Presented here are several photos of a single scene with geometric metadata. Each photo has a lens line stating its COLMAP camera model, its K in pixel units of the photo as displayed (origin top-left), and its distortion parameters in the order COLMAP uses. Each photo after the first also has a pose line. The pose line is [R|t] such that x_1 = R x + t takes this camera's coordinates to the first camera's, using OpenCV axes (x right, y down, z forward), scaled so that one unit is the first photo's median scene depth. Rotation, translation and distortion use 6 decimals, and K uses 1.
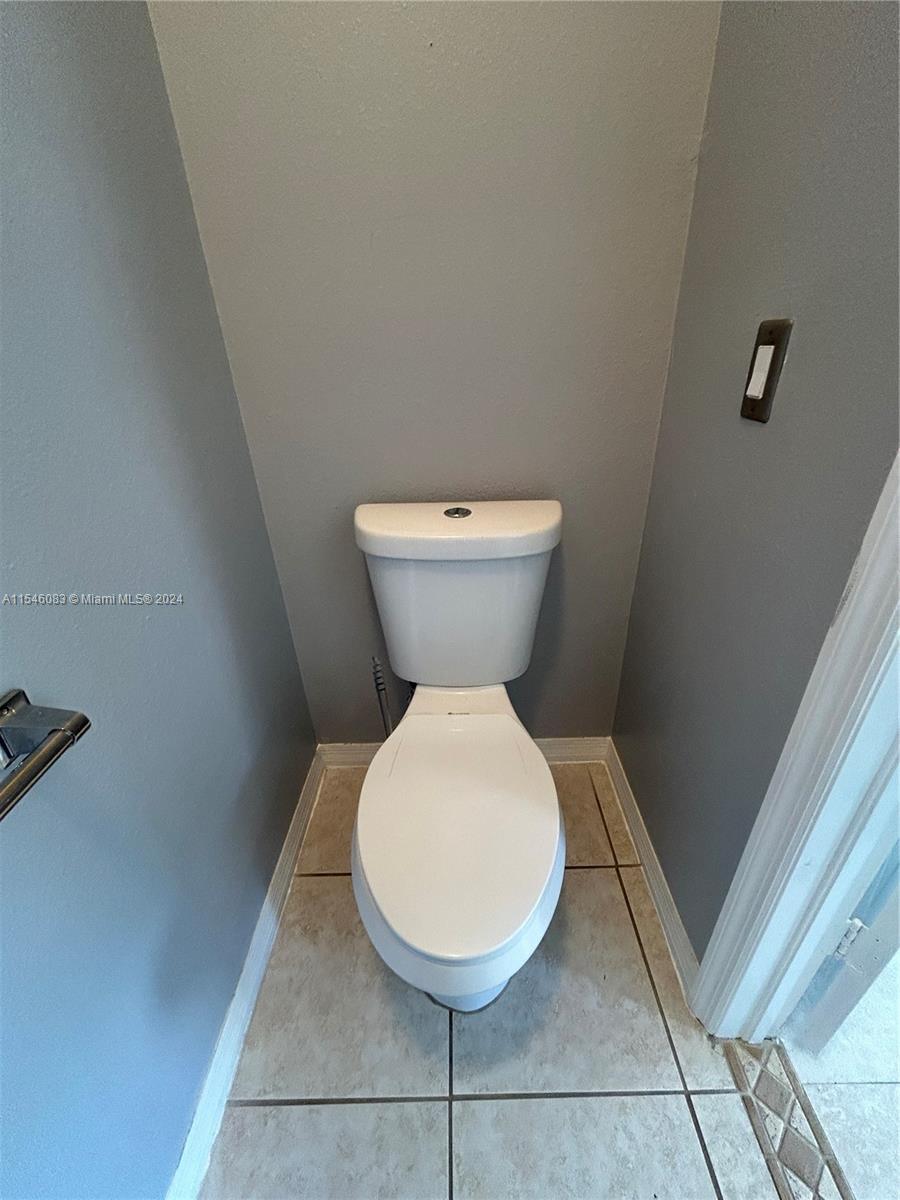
lens RADIAL K [[487.8, 0, 460.0], [0, 487.8, 605.3], [0, 0, 1]] dist [0.002708, 0.001869]
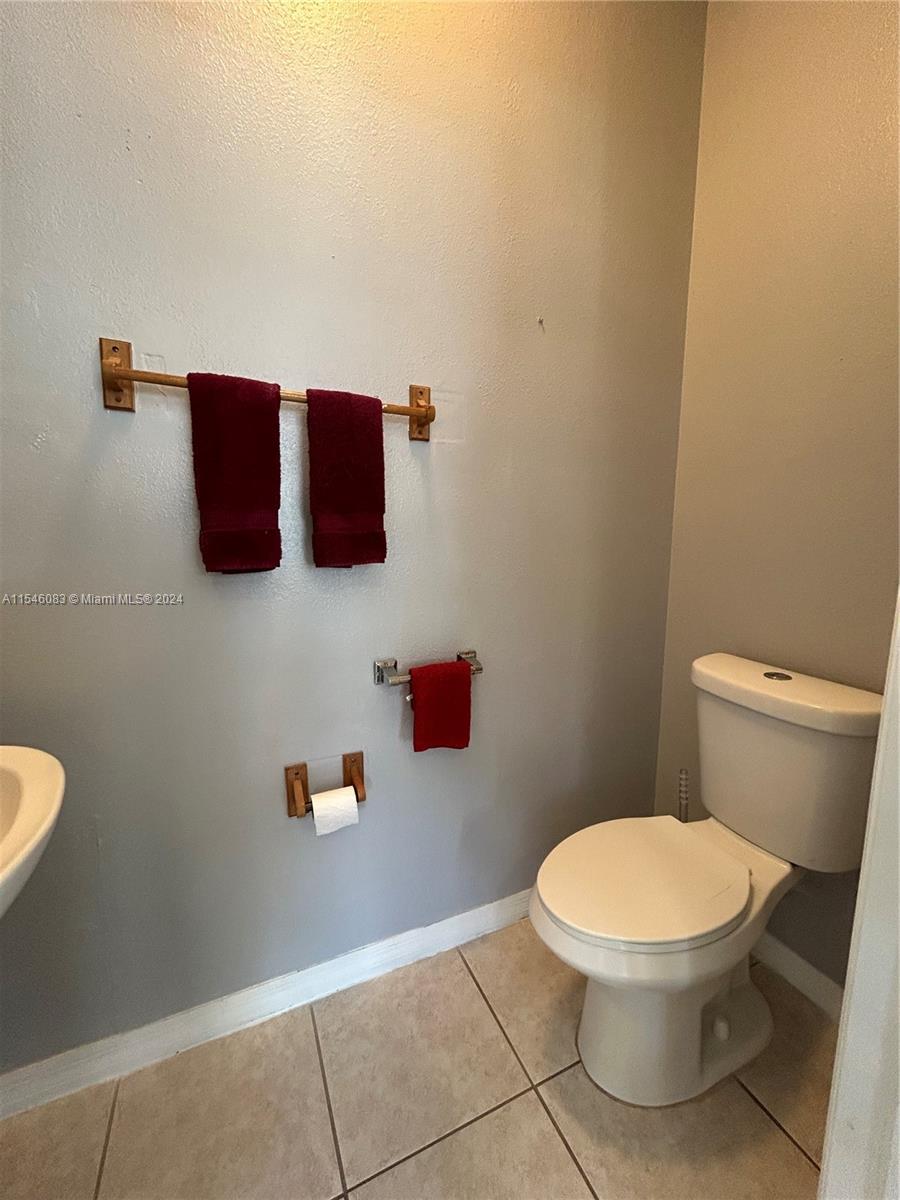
lens RADIAL K [[487.8, 0, 444.1], [0, 487.8, 598.3], [0, 0, 1]] dist [0.002708, 0.001869]
pose [[0.387479, 0.139265, -0.911299, 0.758991], [-0.448989, 0.891867, -0.054613, 0.067952], [0.805151, 0.430324, 0.408108, -0.194466]]
